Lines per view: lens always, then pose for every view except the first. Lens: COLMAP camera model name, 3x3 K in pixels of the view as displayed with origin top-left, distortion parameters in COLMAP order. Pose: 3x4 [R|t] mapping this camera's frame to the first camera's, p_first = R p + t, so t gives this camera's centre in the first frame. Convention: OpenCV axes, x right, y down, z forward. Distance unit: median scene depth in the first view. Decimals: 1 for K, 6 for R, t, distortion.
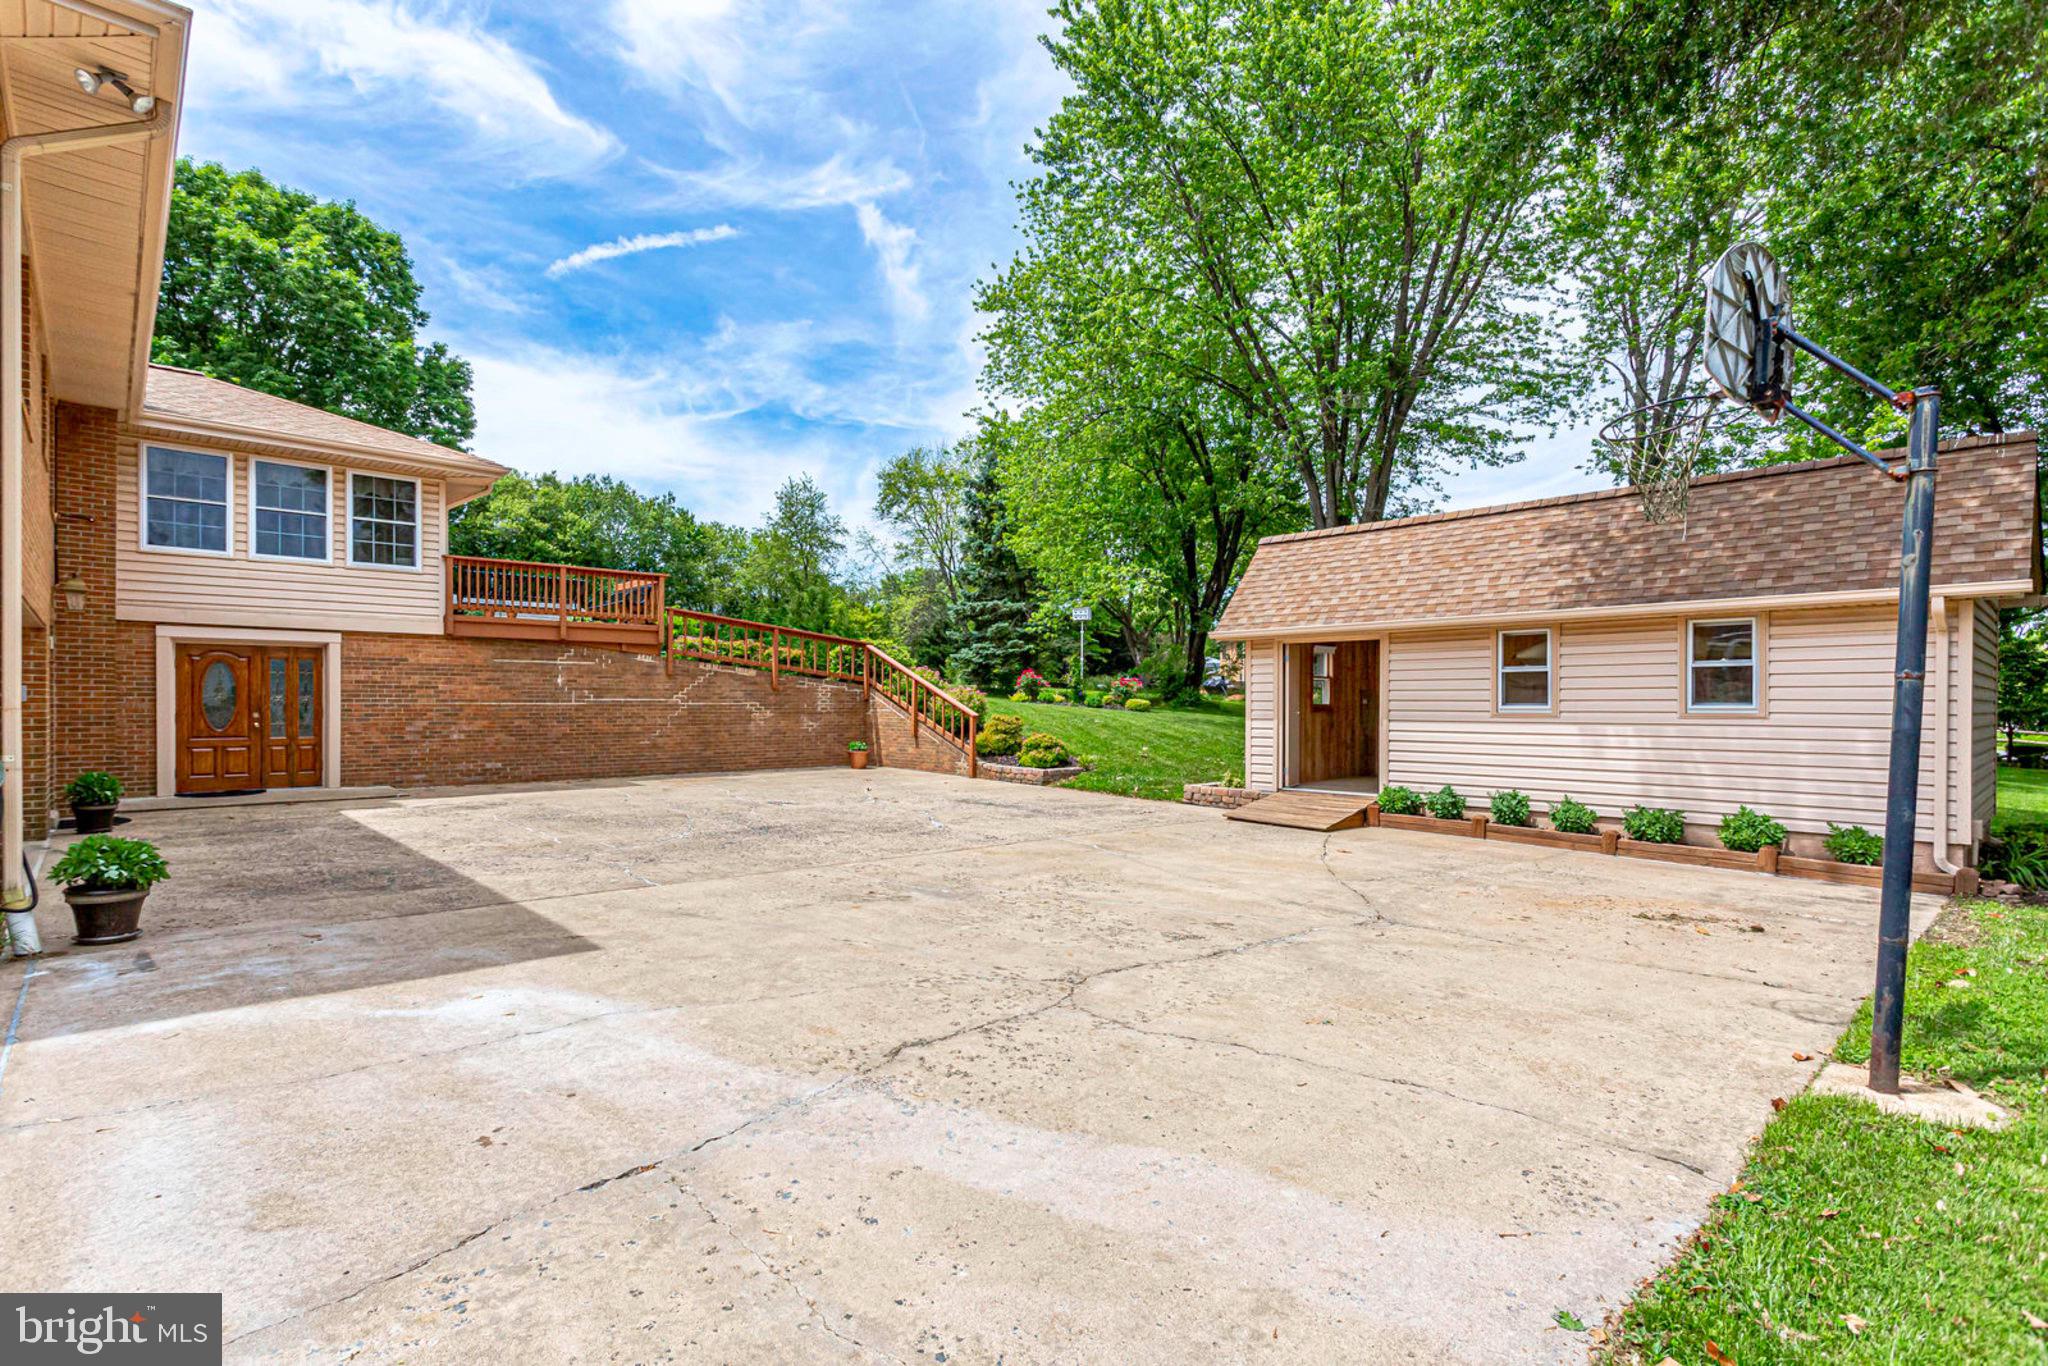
lens RADIAL K [[957.4, 0, 1027.0], [0, 957.4, 693.6], [0, 0, 1]] dist [0.006127, 0.002296]
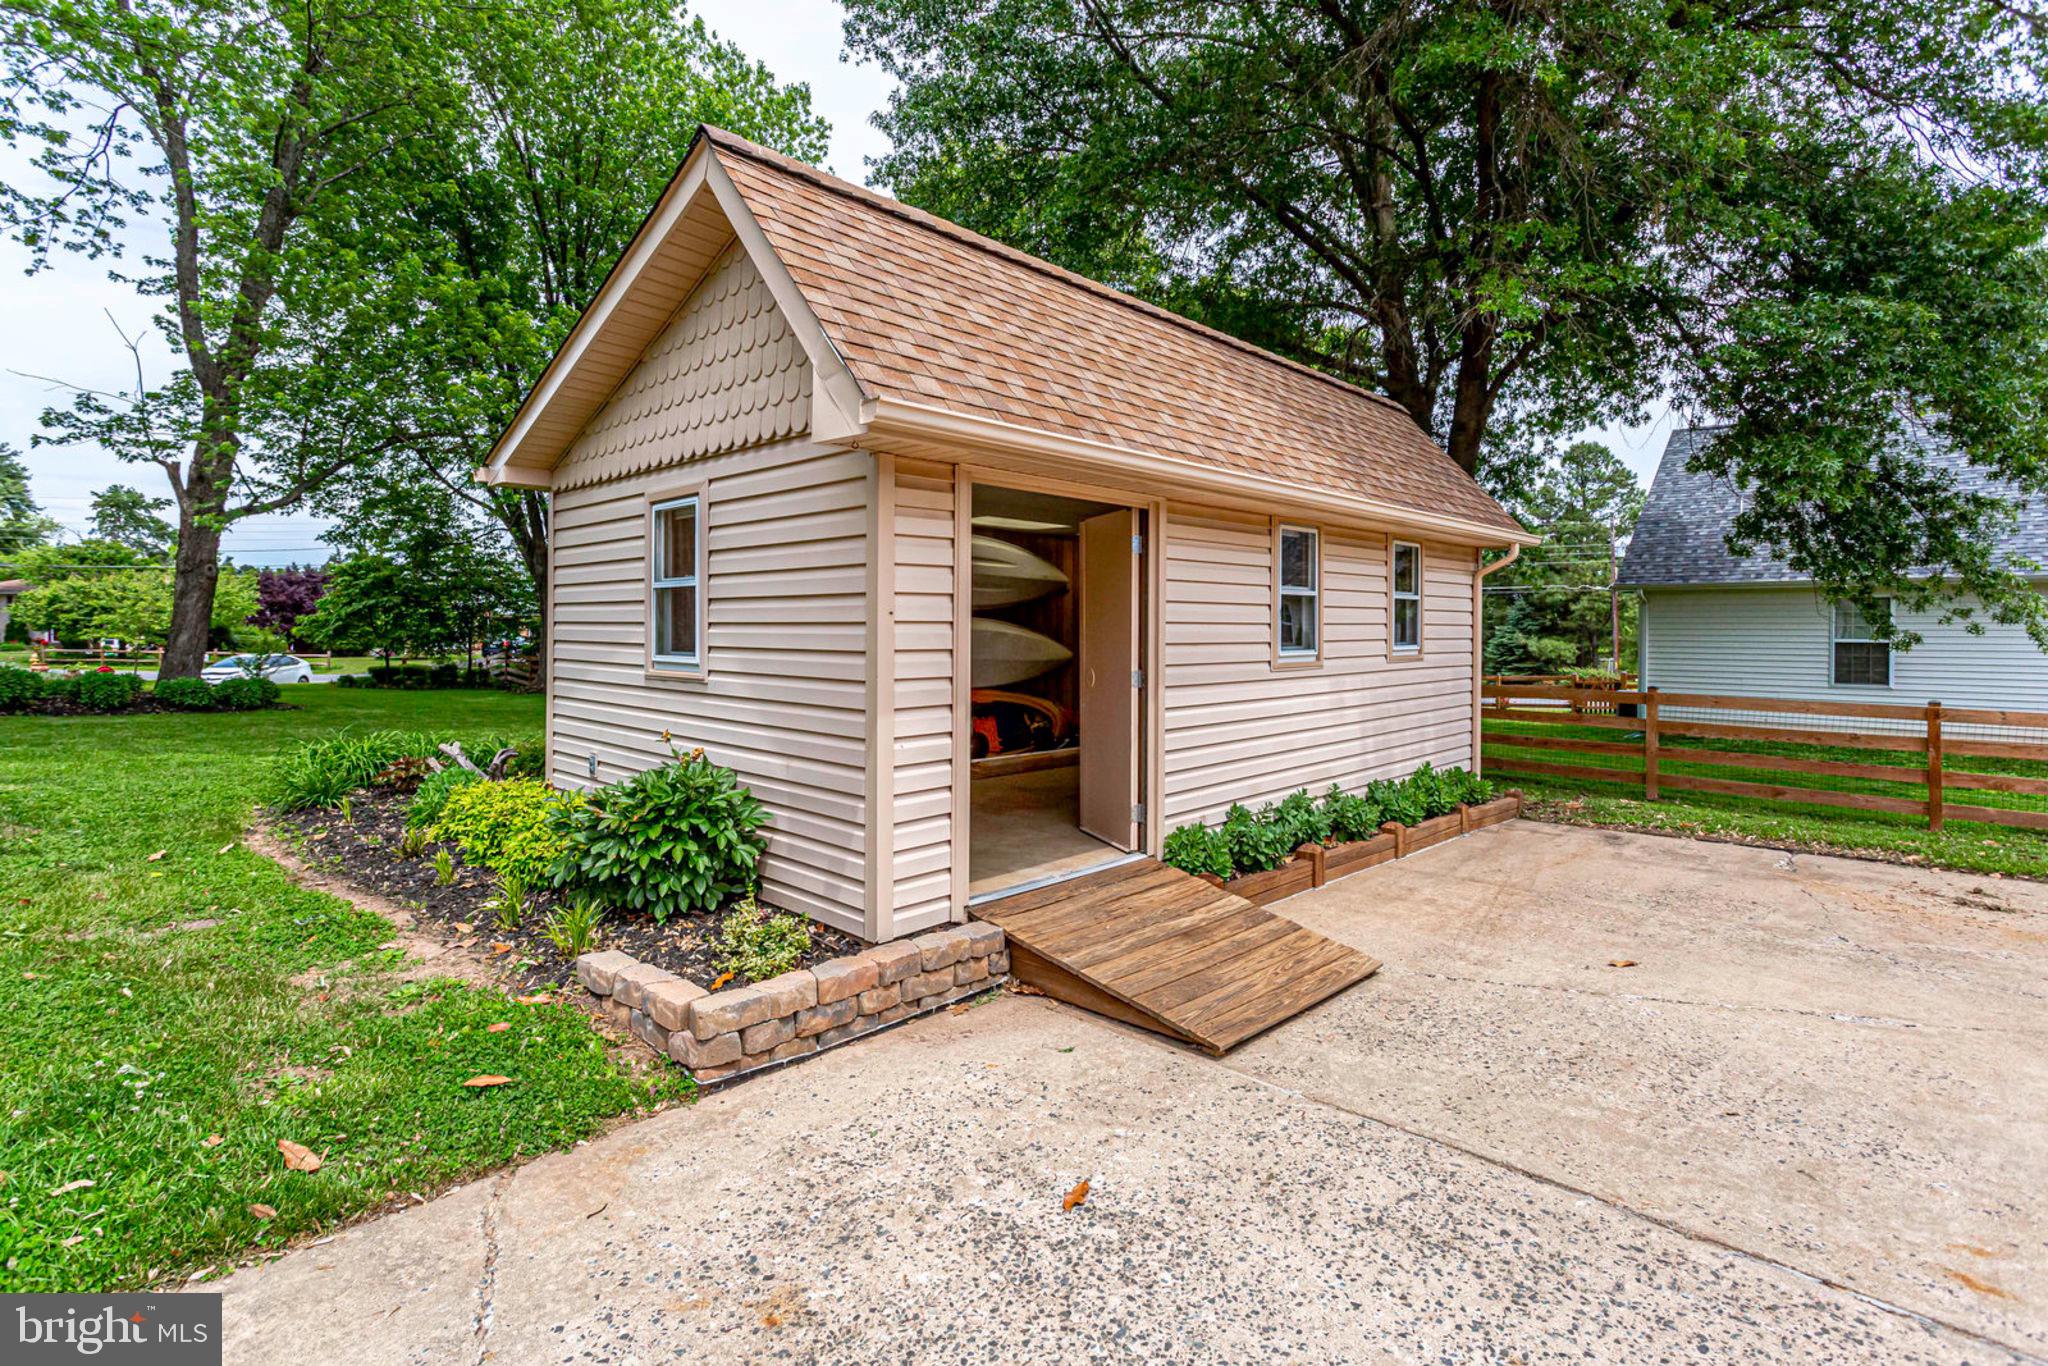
lens RADIAL K [[957.4, 0, 1029.4], [0, 957.4, 686.8], [0, 0, 1]] dist [0.006127, 0.002296]
pose [[-0.049130, -0.073577, 0.996079, -0.074939], [-0.024830, 0.997065, 0.072426, -0.003828], [-0.998484, -0.021175, -0.050812, 1.133165]]
